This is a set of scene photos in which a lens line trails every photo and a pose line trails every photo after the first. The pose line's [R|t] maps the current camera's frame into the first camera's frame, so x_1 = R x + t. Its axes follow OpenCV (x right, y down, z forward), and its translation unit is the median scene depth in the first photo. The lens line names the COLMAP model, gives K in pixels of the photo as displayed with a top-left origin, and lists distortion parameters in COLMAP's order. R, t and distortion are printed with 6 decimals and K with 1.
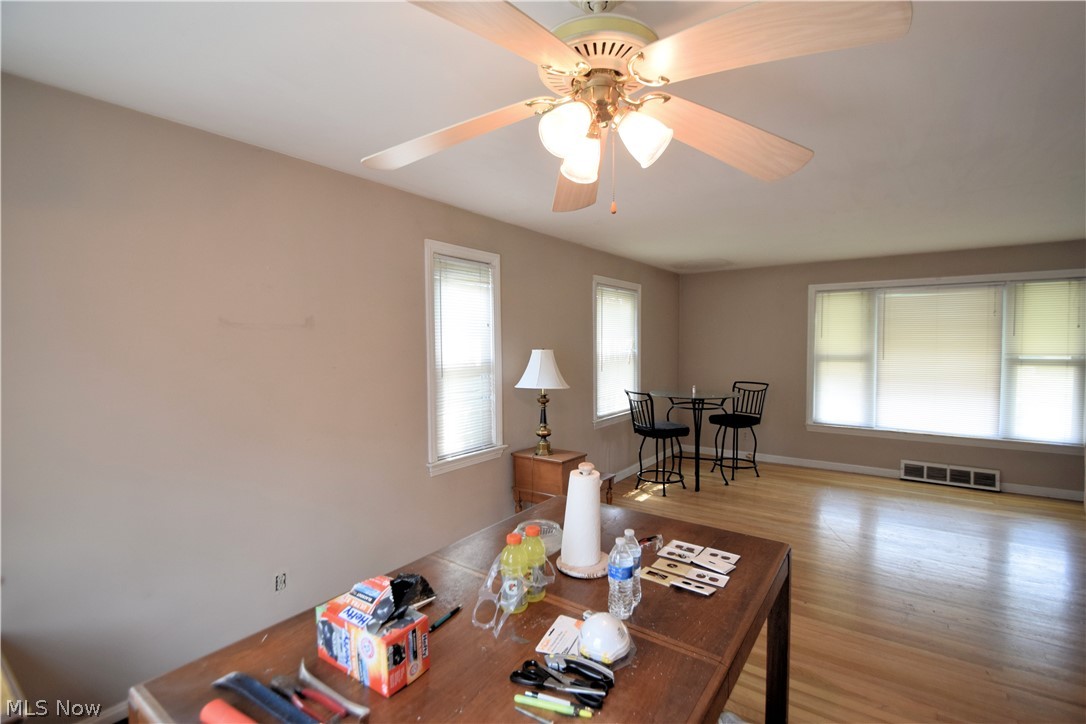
lens RADIAL K [[494.4, 0, 549.5], [0, 494.4, 360.9], [0, 0, 1]] dist [0.025979, -0.016977]
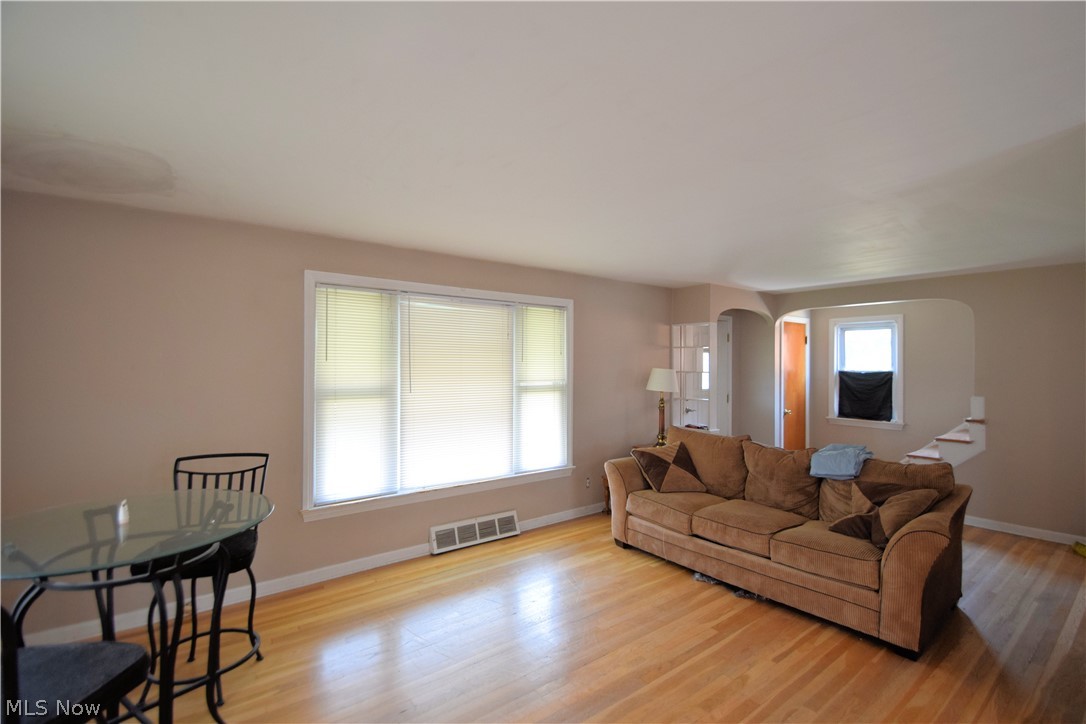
lens RADIAL K [[494.4, 0, 549.5], [0, 494.4, 360.9], [0, 0, 1]] dist [0.025979, -0.016977]
pose [[0.279017, 0.010824, 0.960225, 0.047618], [0.030954, 0.999315, -0.020259, -0.027200], [-0.959787, 0.035375, 0.278490, 0.608836]]
